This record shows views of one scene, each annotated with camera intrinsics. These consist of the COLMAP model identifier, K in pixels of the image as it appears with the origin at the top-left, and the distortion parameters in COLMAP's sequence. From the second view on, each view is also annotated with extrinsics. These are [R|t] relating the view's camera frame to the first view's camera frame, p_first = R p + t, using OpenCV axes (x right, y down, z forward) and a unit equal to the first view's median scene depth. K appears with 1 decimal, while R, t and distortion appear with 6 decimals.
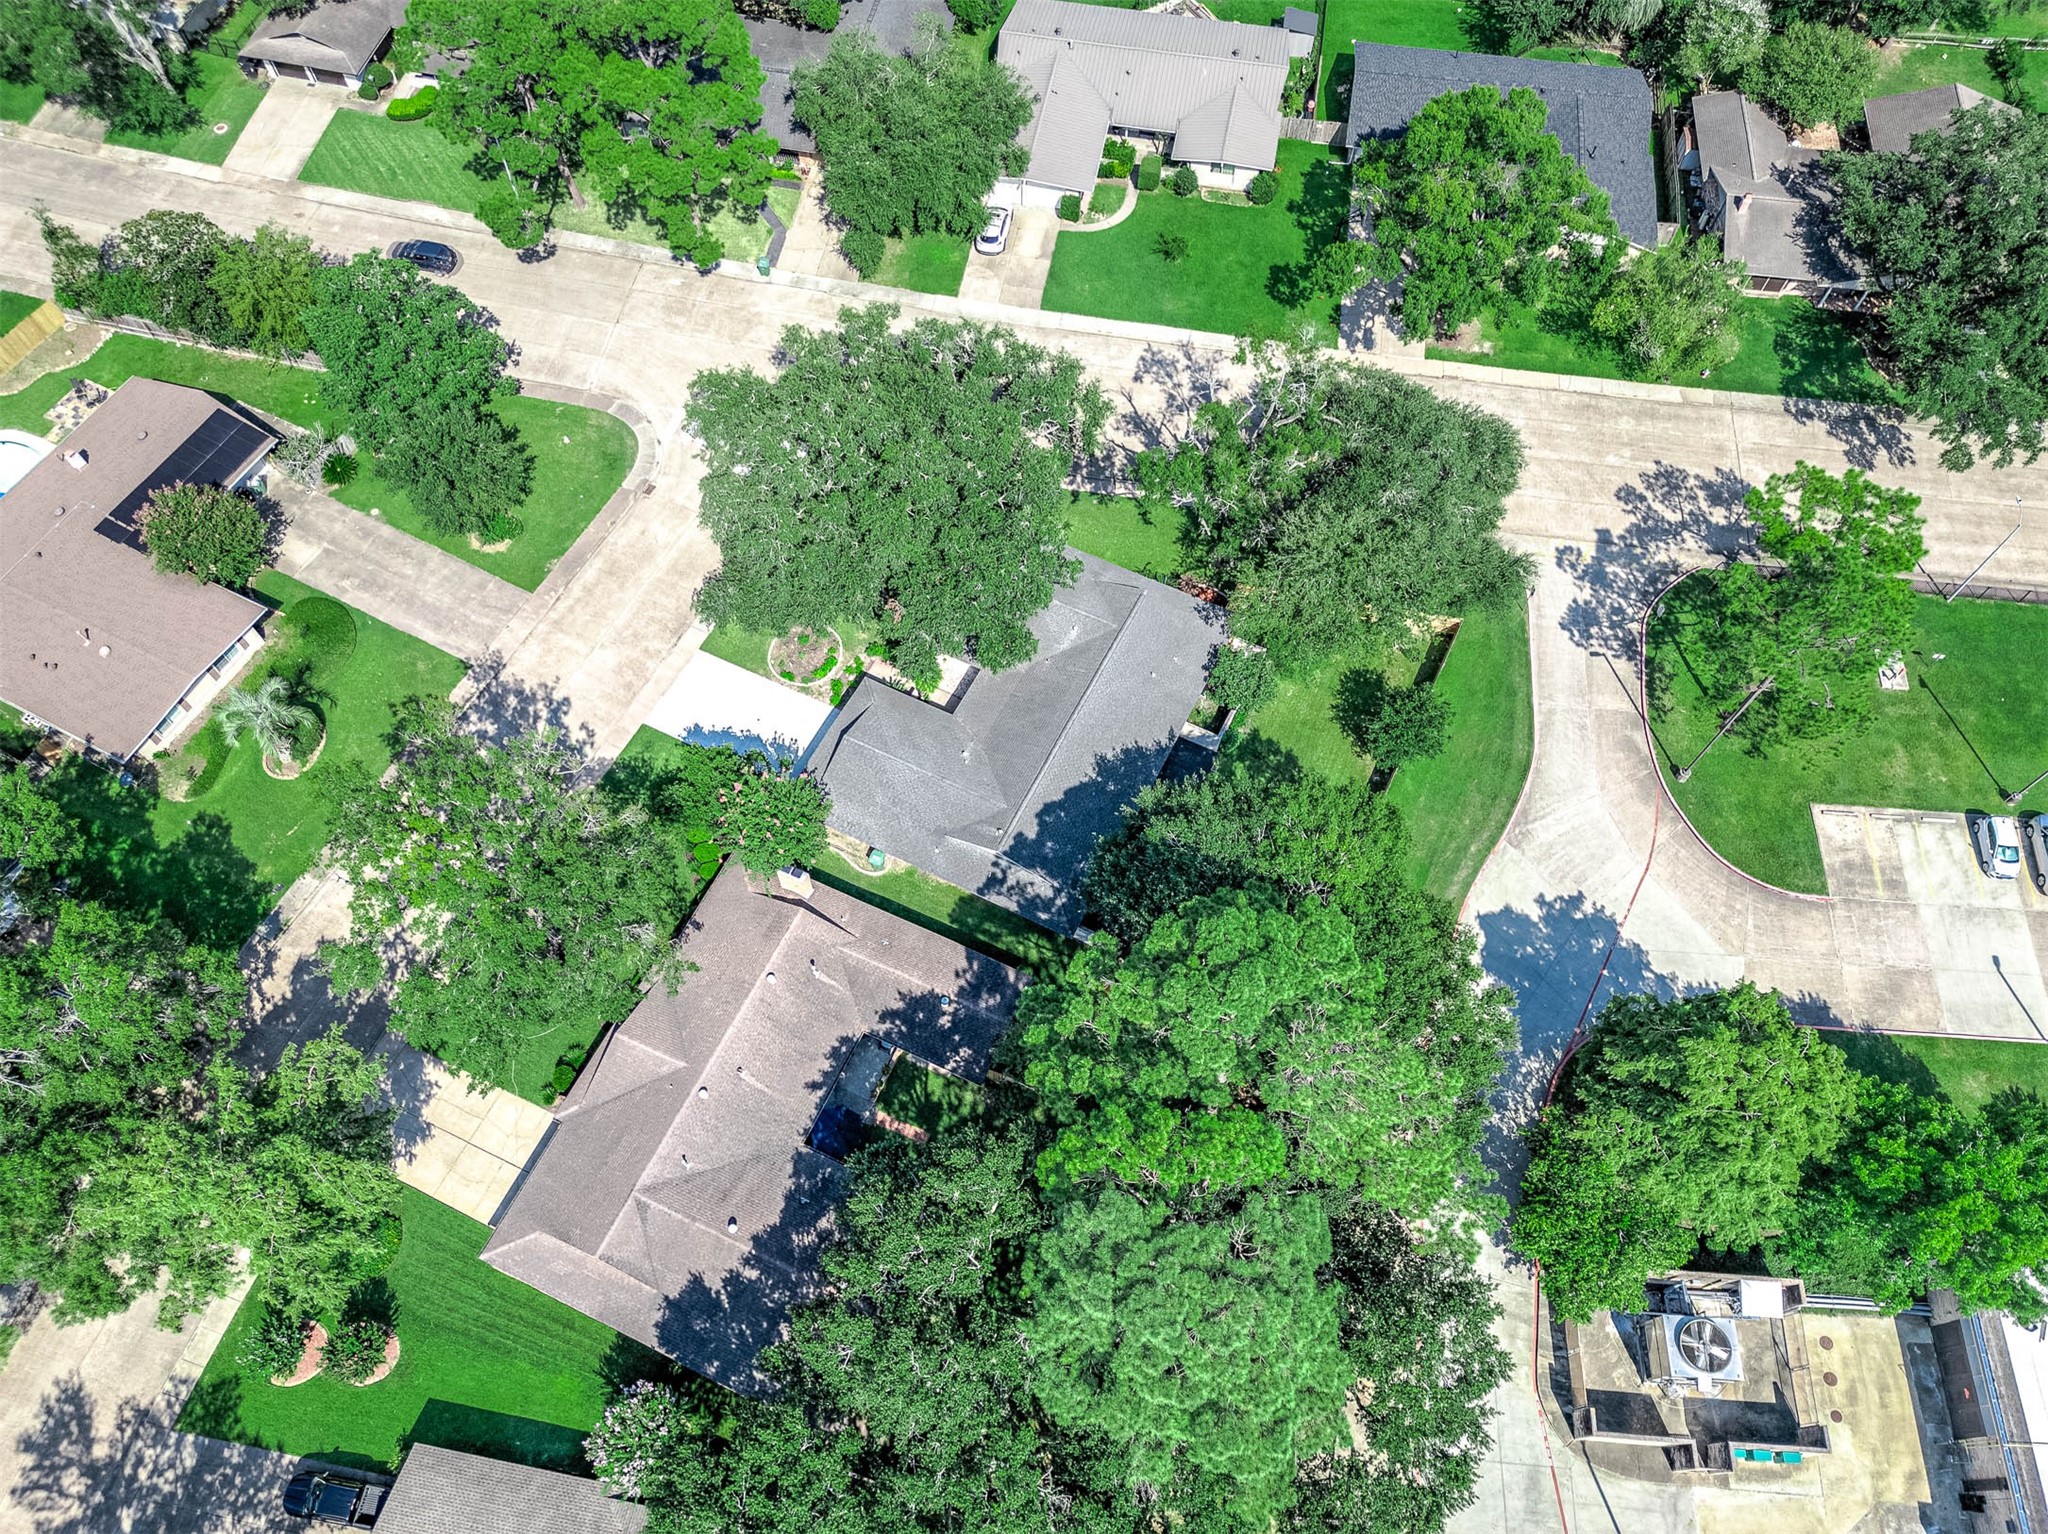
lens RADIAL K [[1462.7, 0, 1038.4], [0, 1462.7, 794.5], [0, 0, 1]] dist [0.062879, -0.060330]
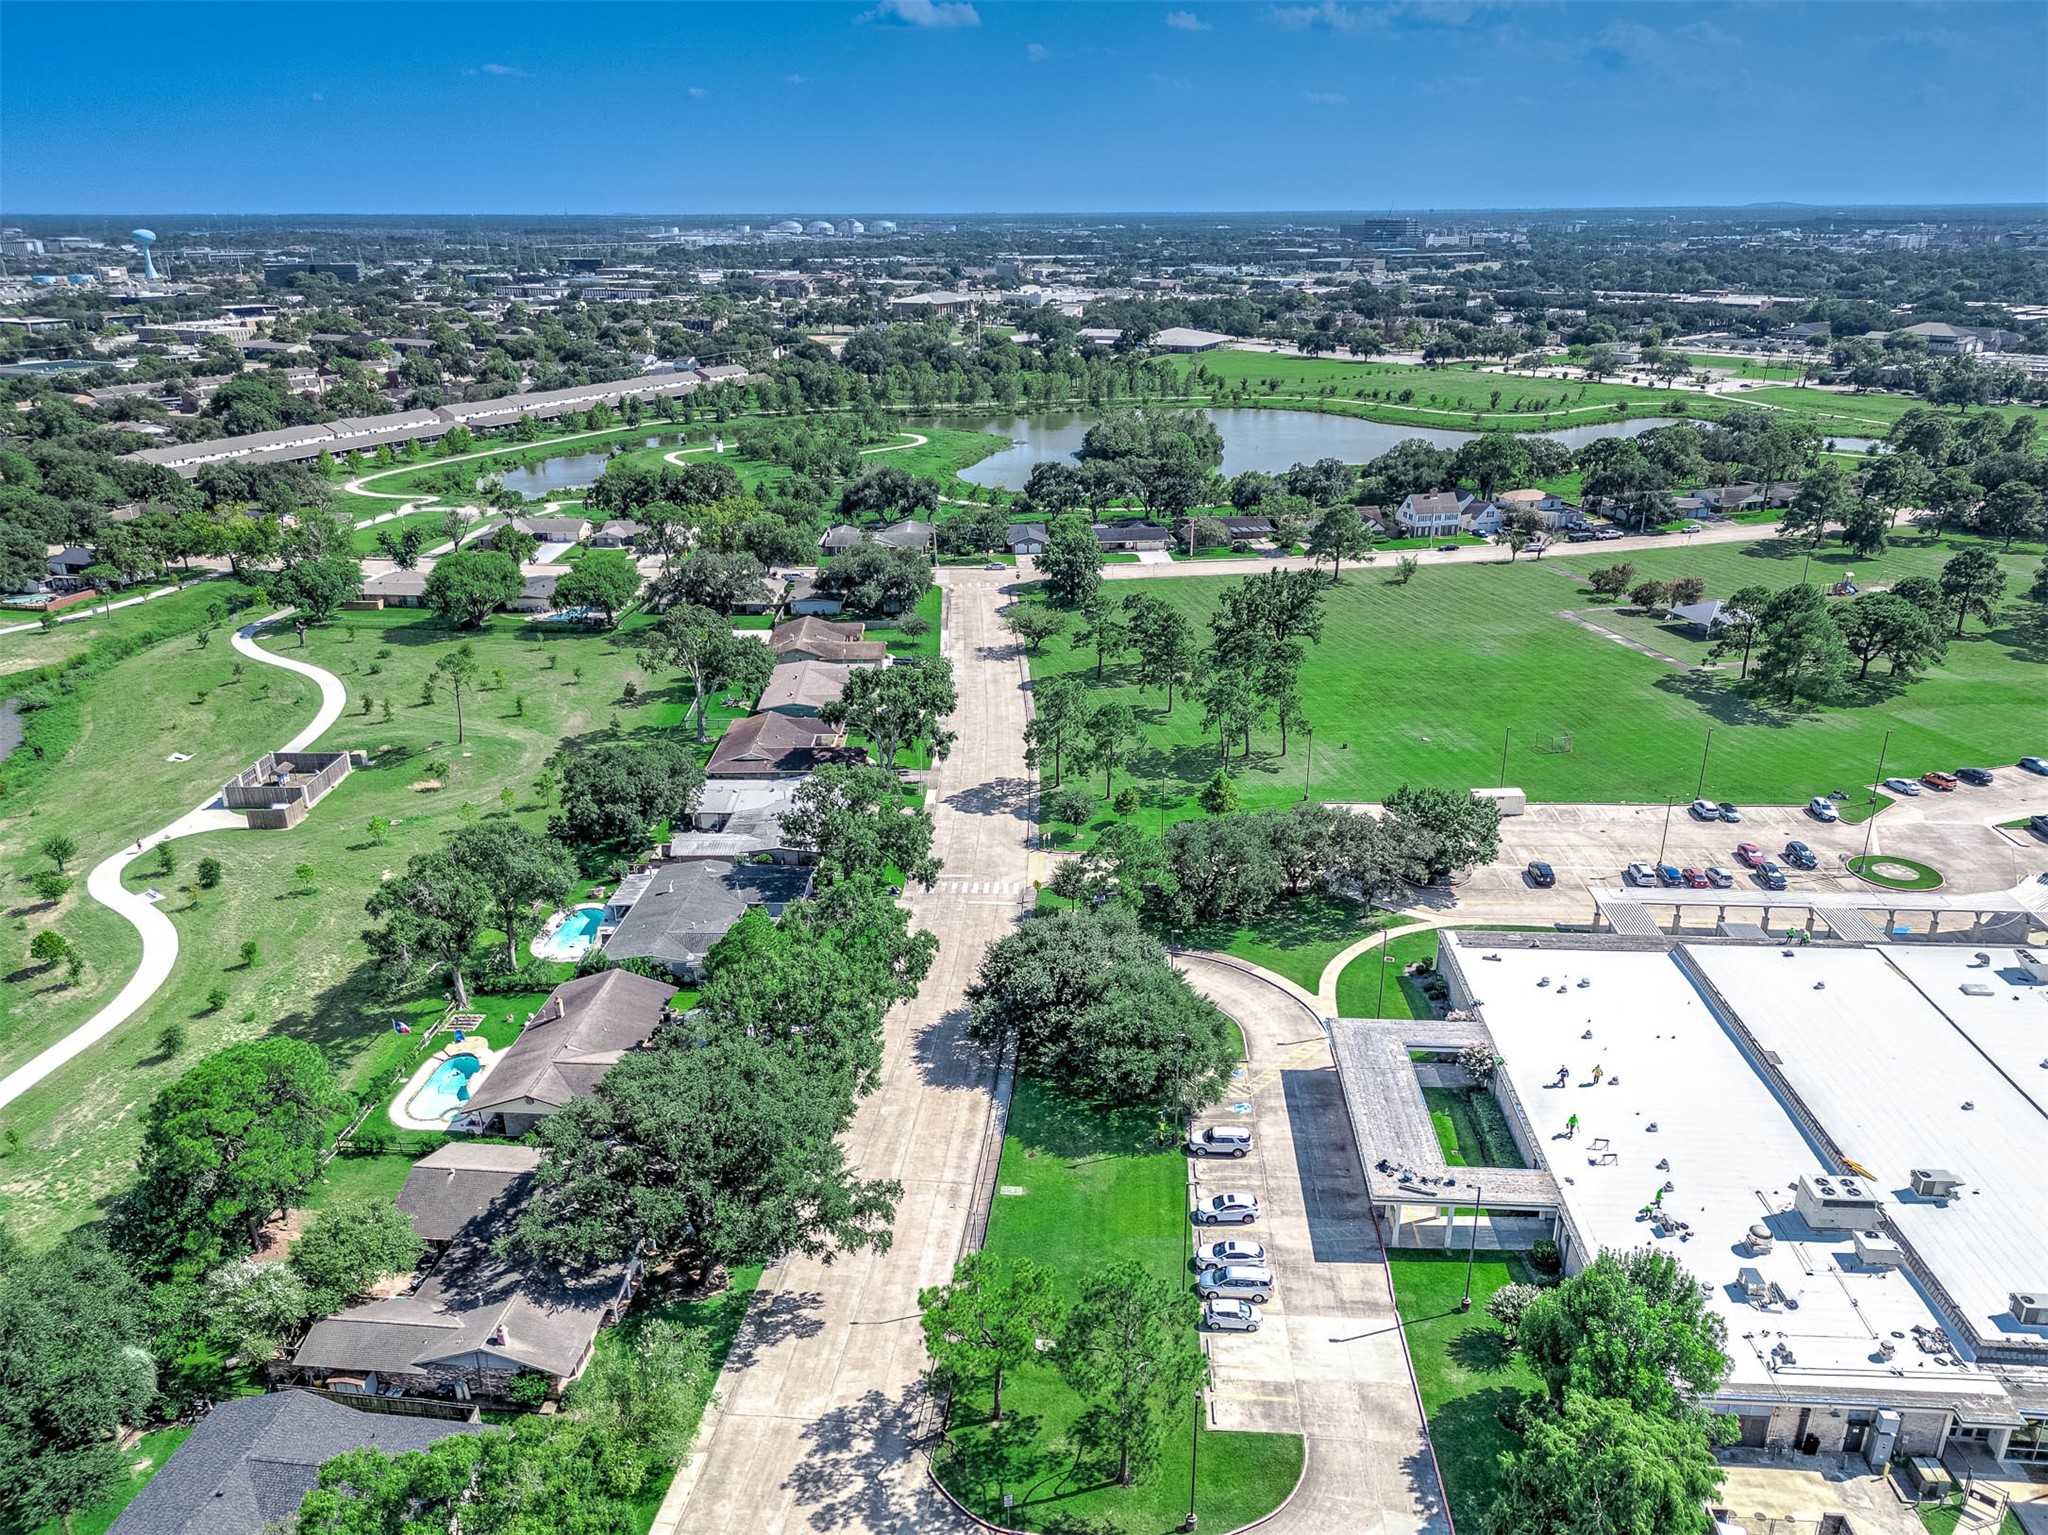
lens RADIAL K [[1482.3, 0, 1024.0], [0, 1482.3, 767.5], [0, 0, 1]] dist [0.027278, -0.004796]
pose [[-0.000008, -0.361053, 0.932545, -0.293833], [0.888160, 0.428534, 0.165924, -0.461330], [-0.459535, 0.828250, 0.320670, 0.288882]]
